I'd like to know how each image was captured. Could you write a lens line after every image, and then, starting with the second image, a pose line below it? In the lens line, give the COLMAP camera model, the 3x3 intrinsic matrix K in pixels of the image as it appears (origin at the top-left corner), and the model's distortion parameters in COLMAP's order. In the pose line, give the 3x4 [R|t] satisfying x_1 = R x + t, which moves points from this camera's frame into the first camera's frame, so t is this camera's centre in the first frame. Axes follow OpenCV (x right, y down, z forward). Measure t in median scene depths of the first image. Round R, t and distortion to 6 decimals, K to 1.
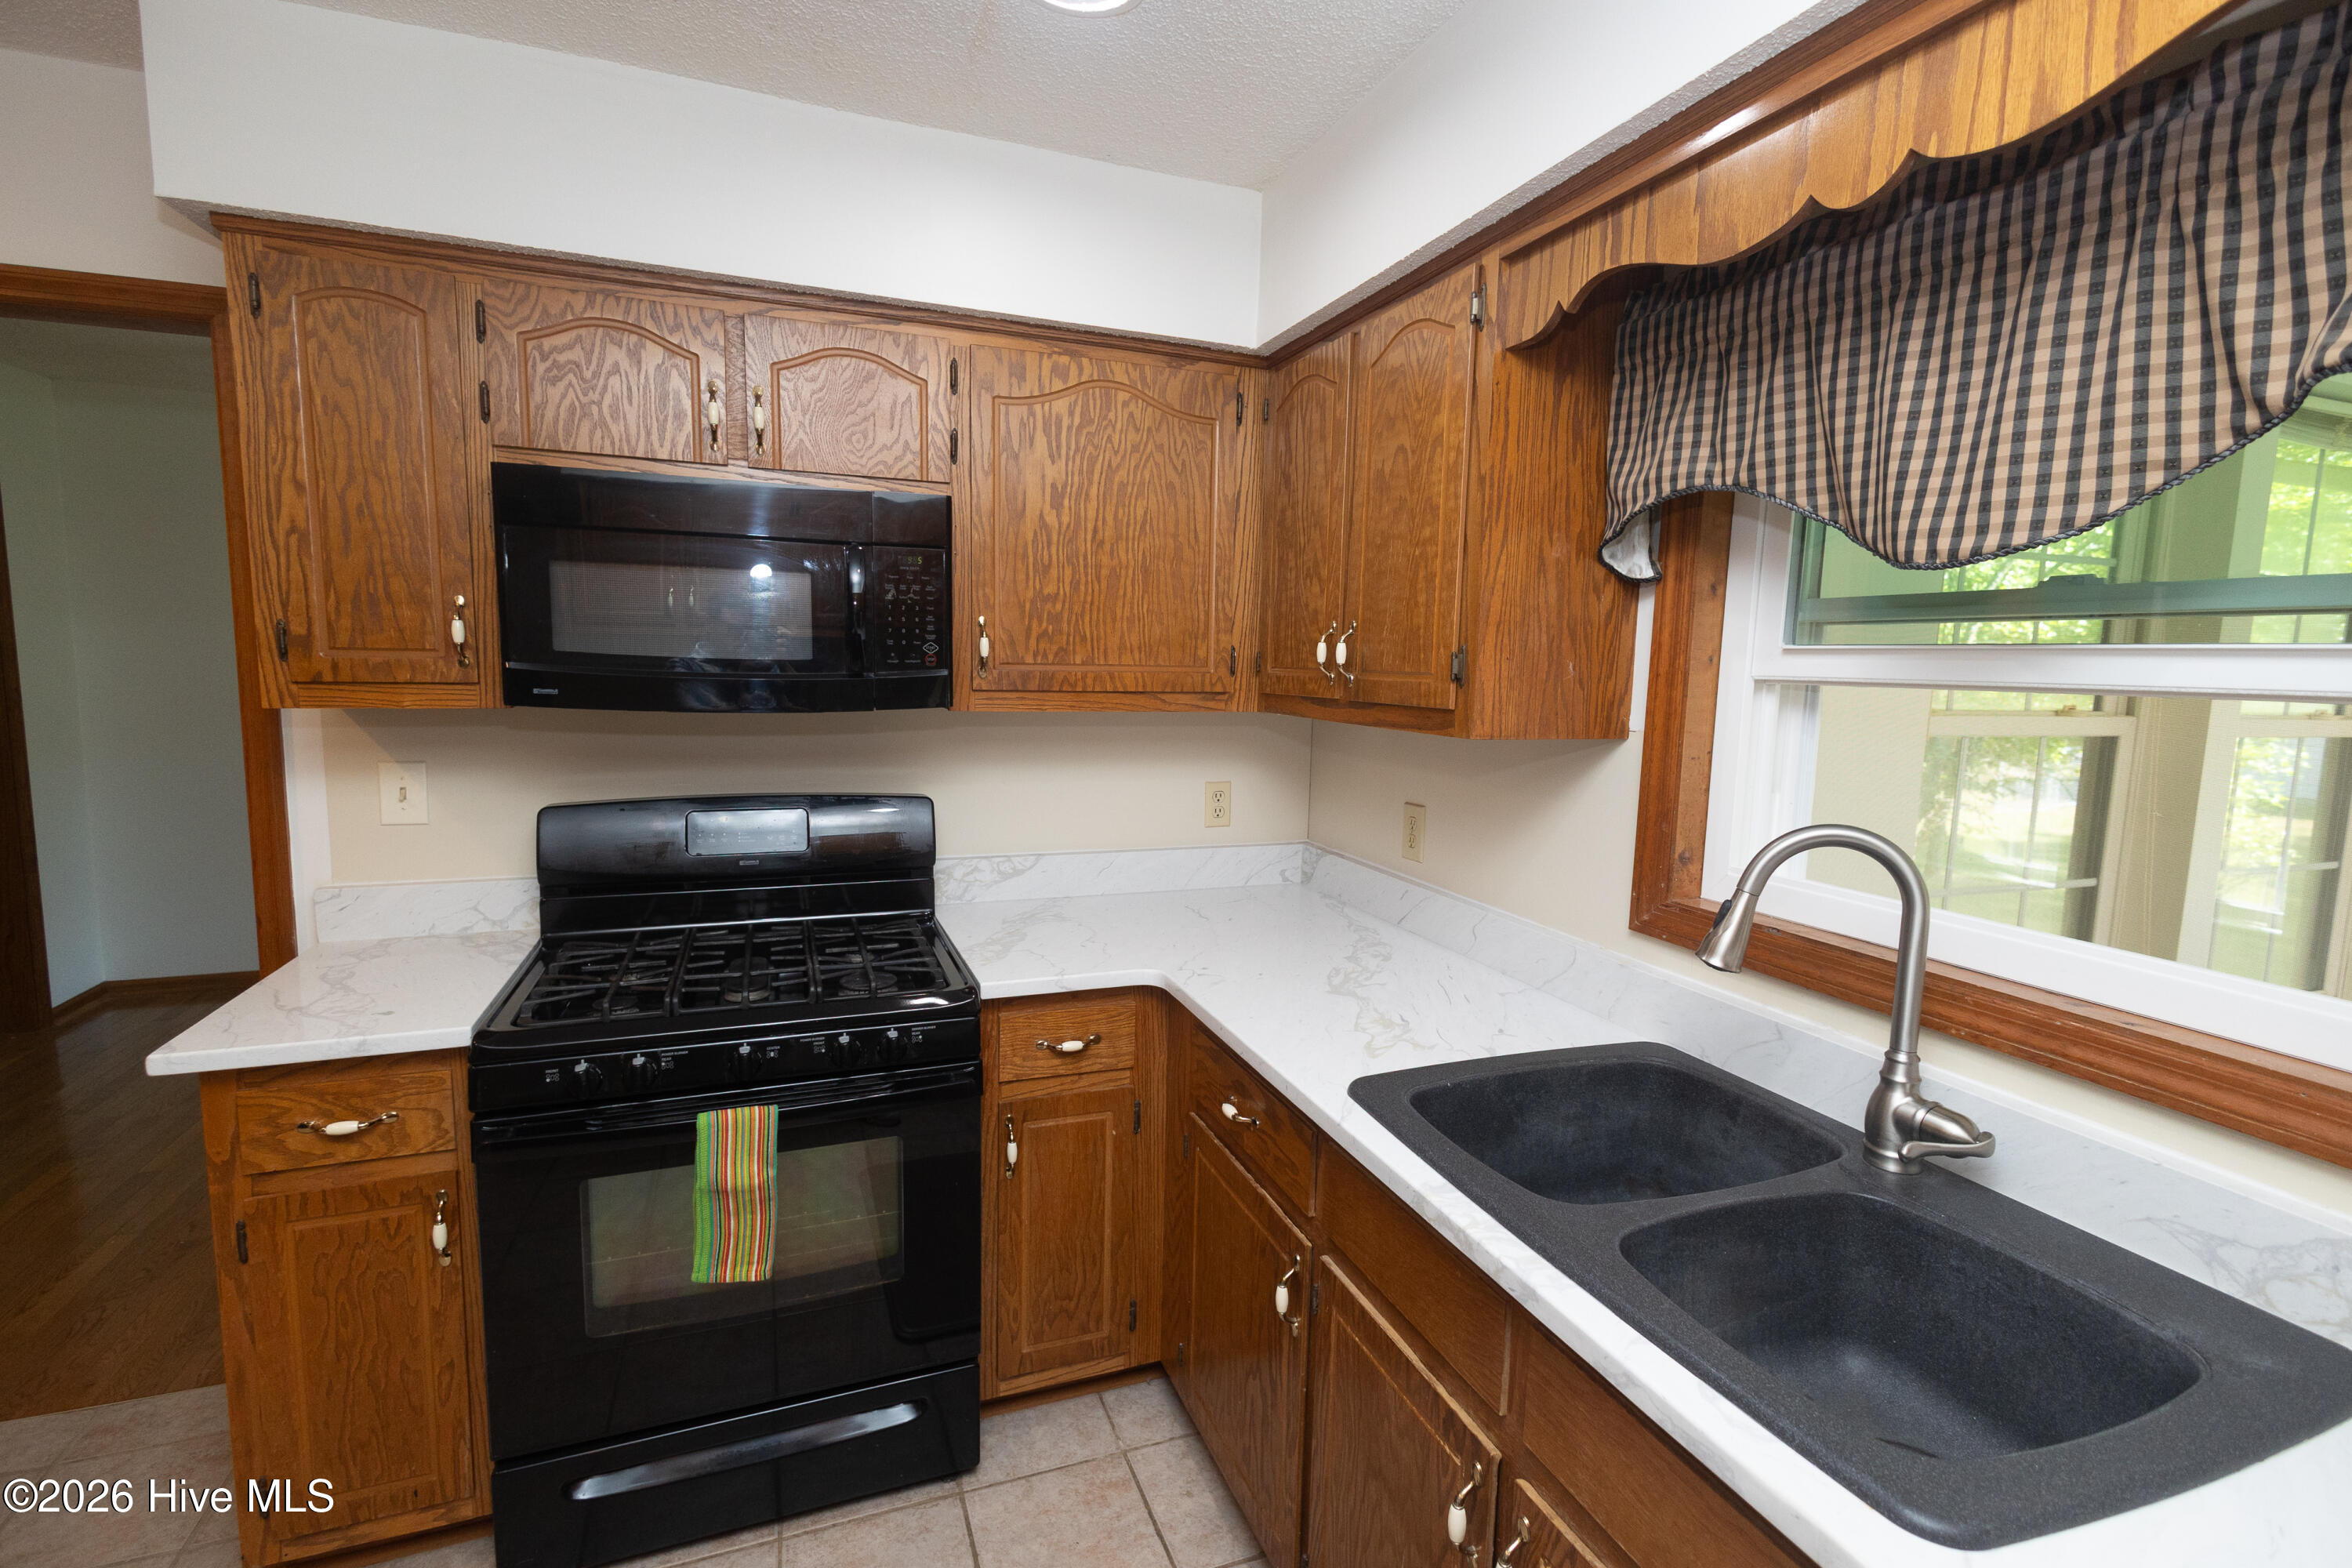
lens RADIAL K [[1084.2, 0, 1176.0], [0, 1084.2, 784.0], [0, 0, 1]] dist [0.012511, -0.000185]
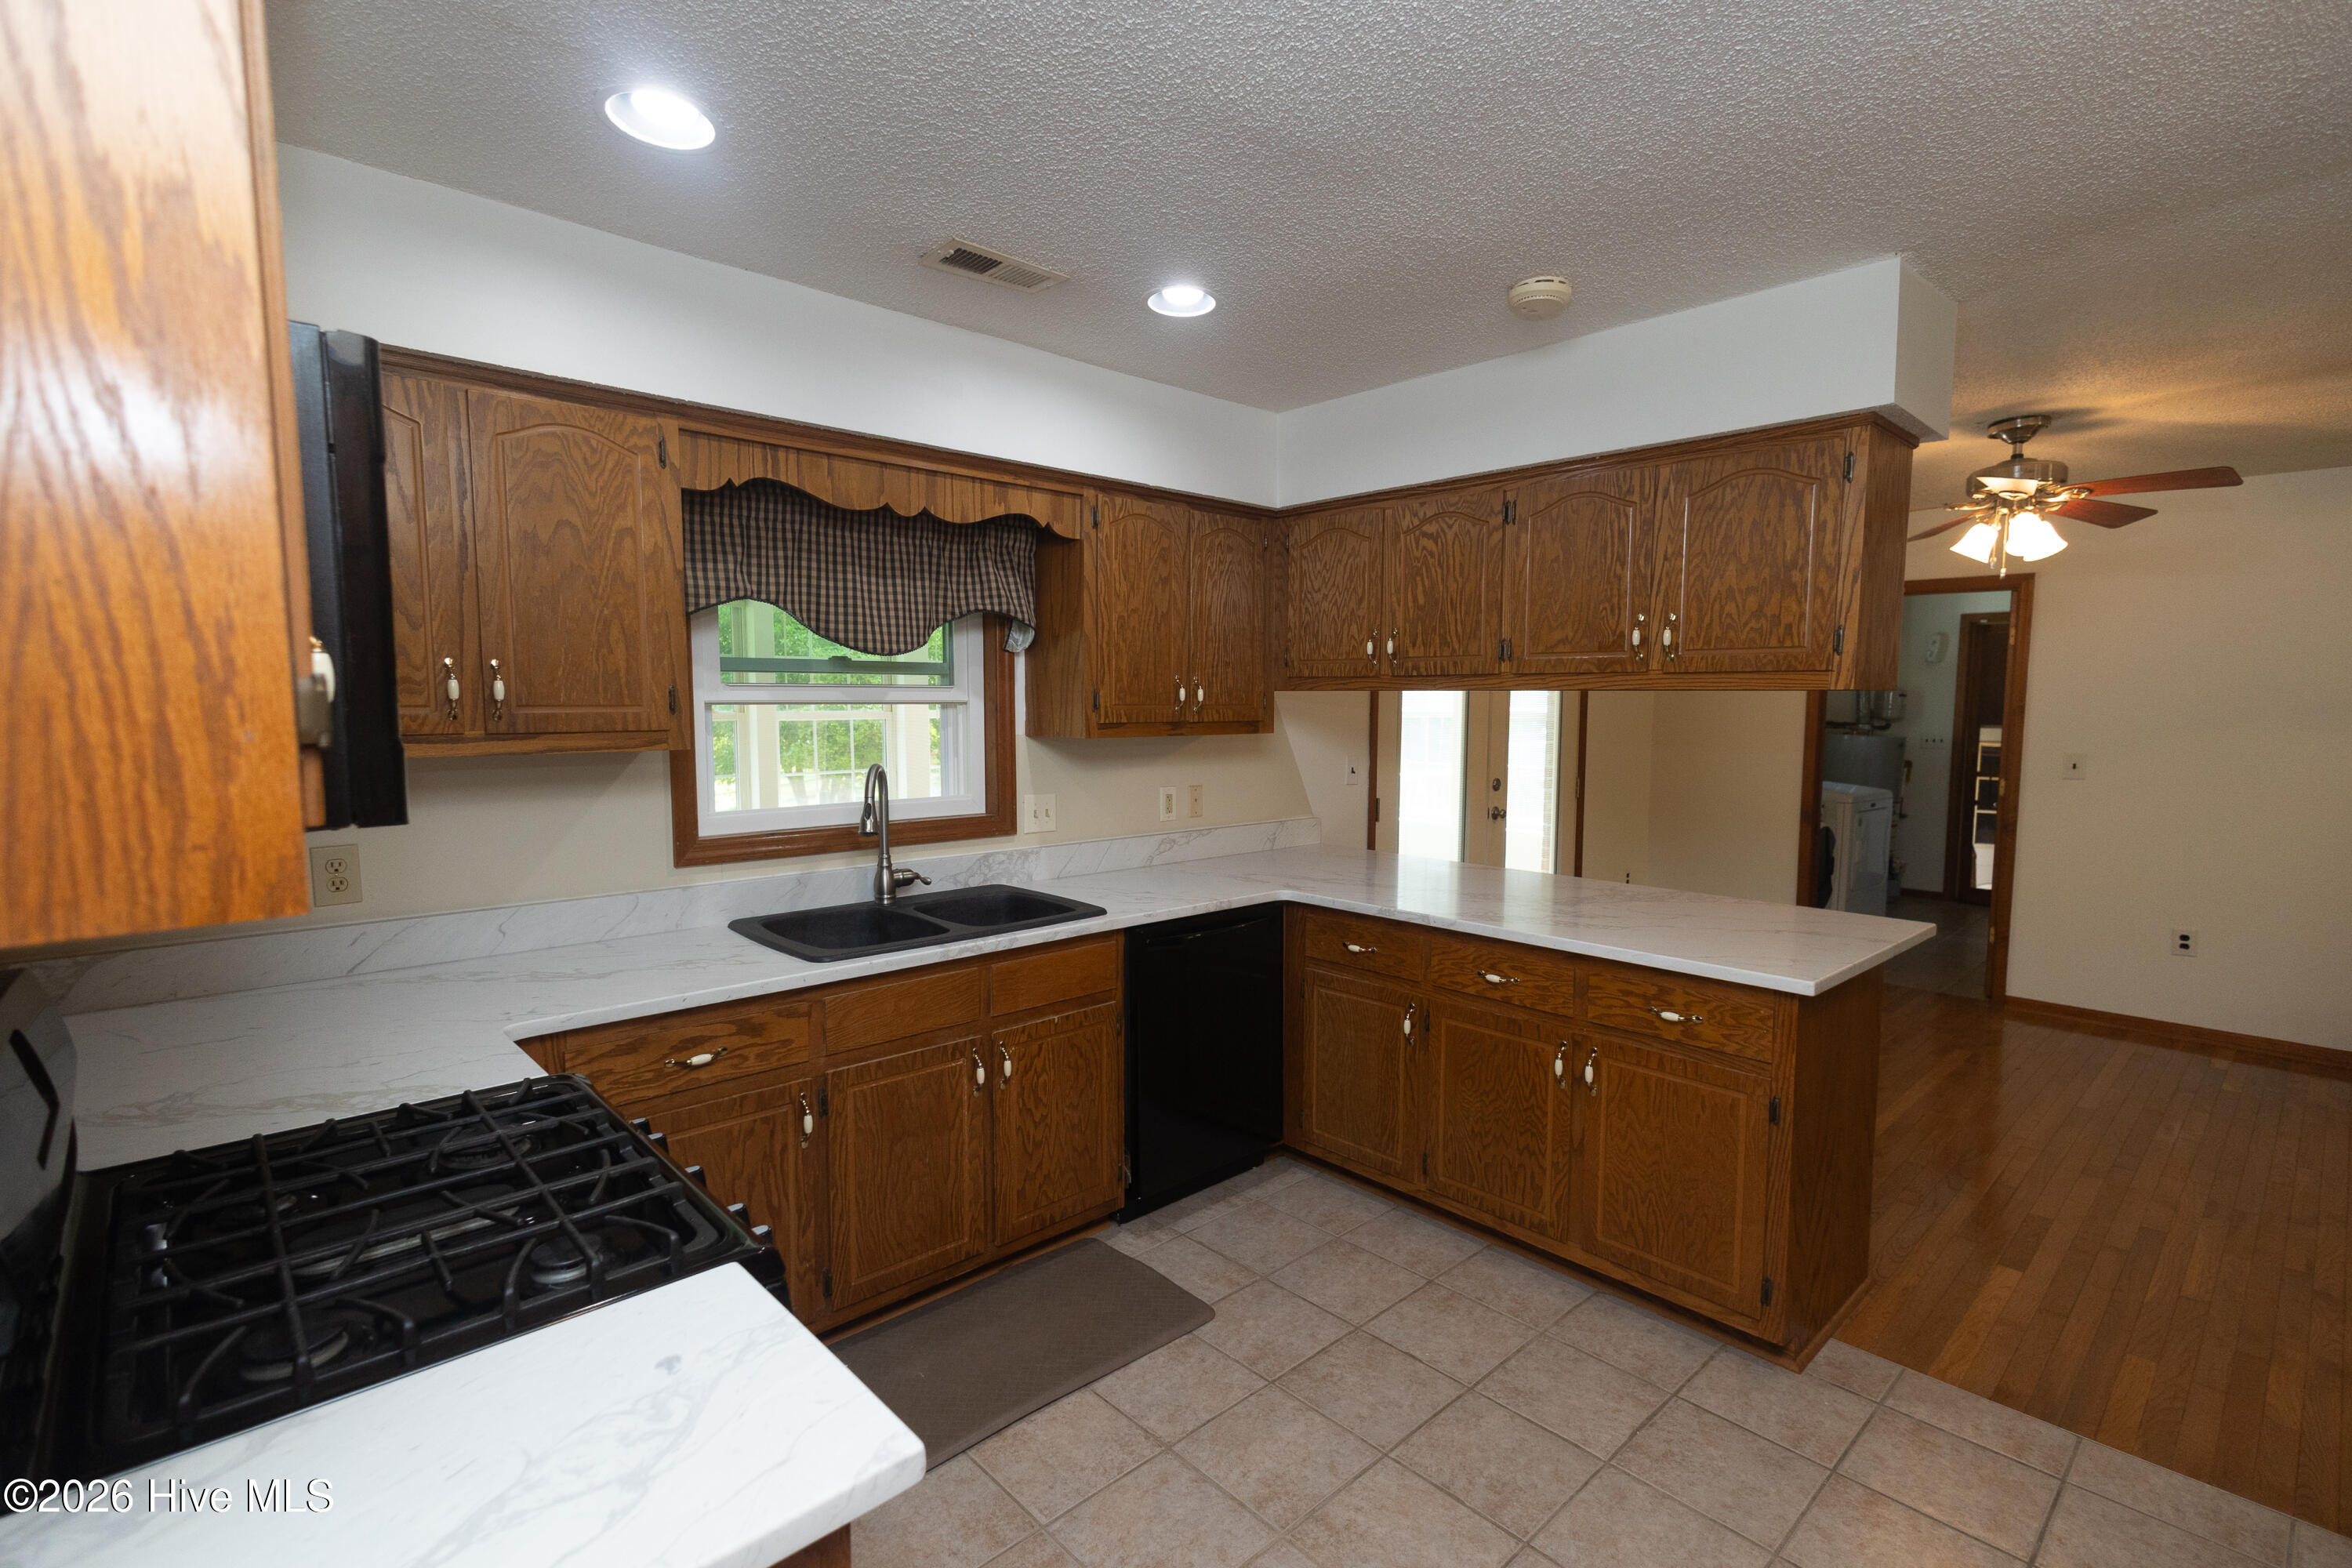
lens RADIAL K [[1084.2, 0, 1176.0], [0, 1084.2, 784.0], [0, 0, 1]] dist [0.012511, -0.000185]
pose [[-0.371420, -0.097218, 0.923361, -1.743501], [0.100391, 0.984467, 0.144033, -0.184288], [-0.923021, 0.146194, -0.355891, 1.219724]]
